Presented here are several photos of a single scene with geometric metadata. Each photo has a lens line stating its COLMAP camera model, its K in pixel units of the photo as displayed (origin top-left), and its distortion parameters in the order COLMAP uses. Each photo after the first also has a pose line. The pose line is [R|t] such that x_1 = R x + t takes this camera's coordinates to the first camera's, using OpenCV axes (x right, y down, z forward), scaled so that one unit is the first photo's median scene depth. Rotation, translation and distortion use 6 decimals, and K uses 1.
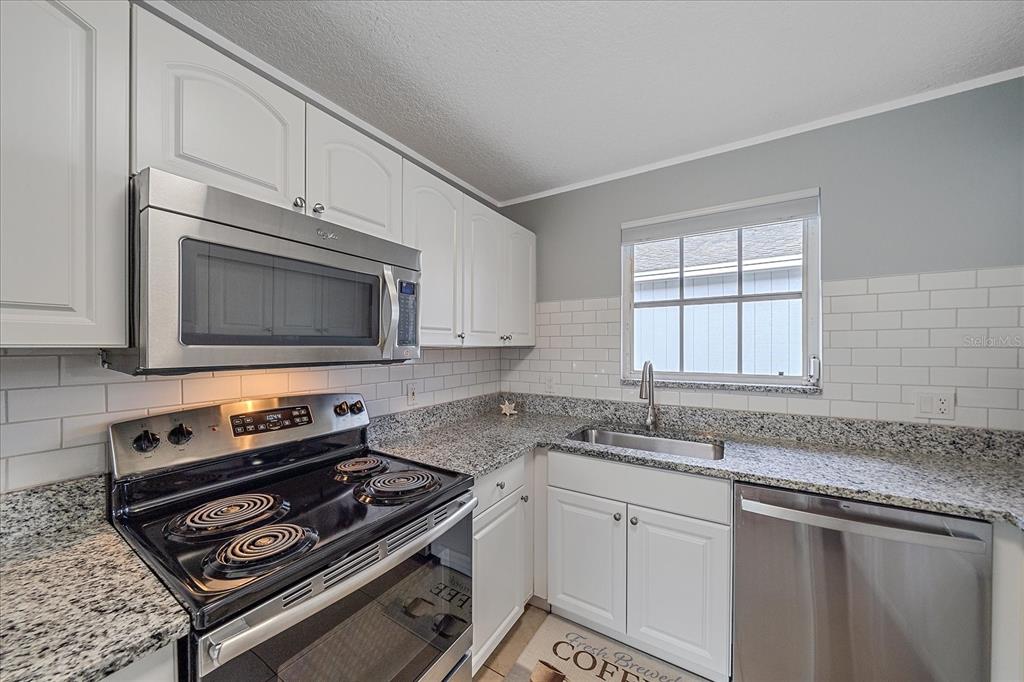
lens RADIAL K [[354.2, 0, 506.3], [0, 354.2, 350.6], [0, 0, 1]] dist [-0.006383, -0.000187]
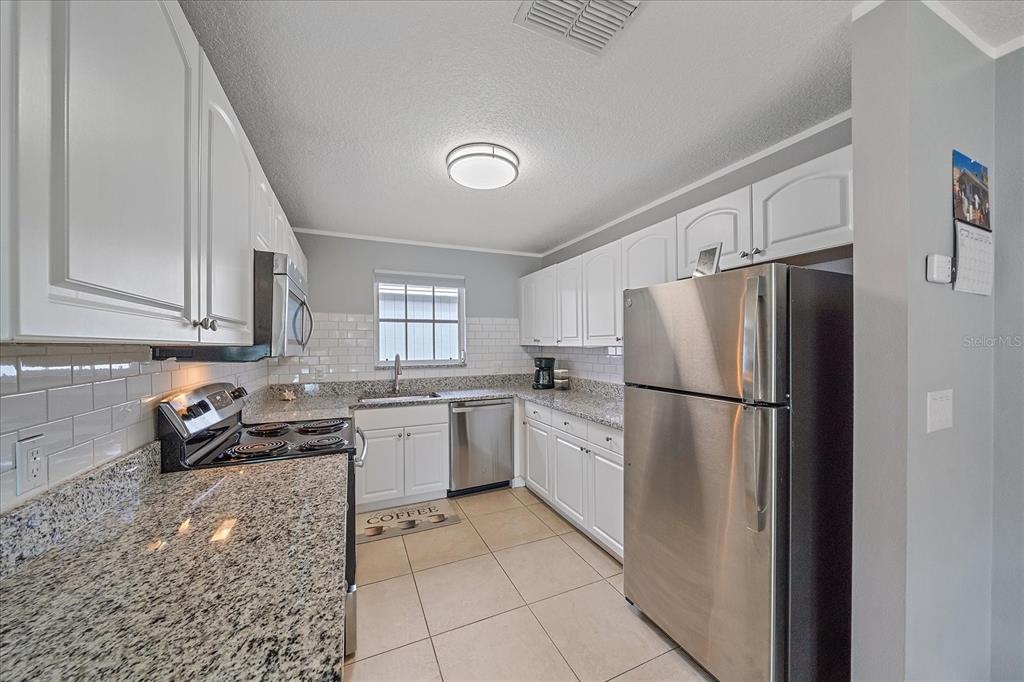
lens RADIAL K [[351.8, 0, 506.3], [0, 351.8, 344.4], [0, 0, 1]] dist [-0.002510, -0.000358]
pose [[0.558498, 0.000730, 0.829505, -0.869722], [0.013563, 0.999858, -0.010012, 0.007704], [-0.829395, 0.016842, 0.558409, -0.500901]]
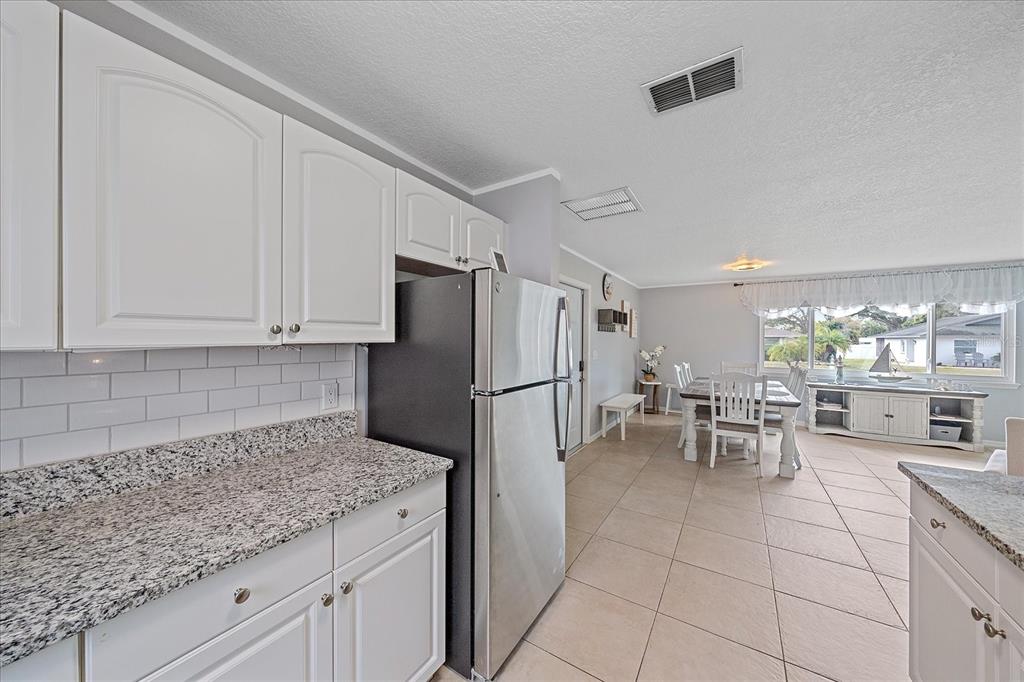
lens RADIAL K [[351.7, 0, 505.7], [0, 351.7, 340.0], [0, 0, 1]] dist [-0.006433, -0.000105]
pose [[-0.999738, 0.002998, 0.022703, 0.215190], [0.003295, 0.999909, 0.013087, -0.010543], [-0.022661, 0.013158, -0.999657, 0.640873]]
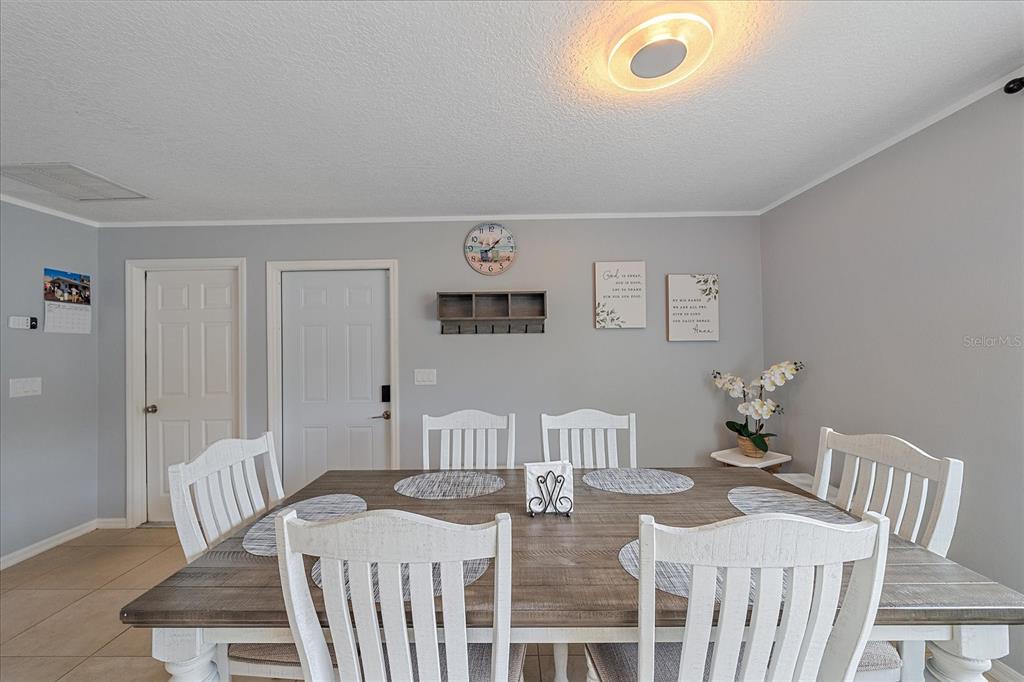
lens RADIAL K [[392.4, 0, 505.1], [0, 392.4, 342.1], [0, 0, 1]] dist [-0.003062, -0.000223]
pose [[-0.521467, 0.027789, 0.852819, -2.284662], [0.027893, 0.999491, -0.015513, 0.030834], [-0.852815, 0.015698, -0.521977, -1.672876]]
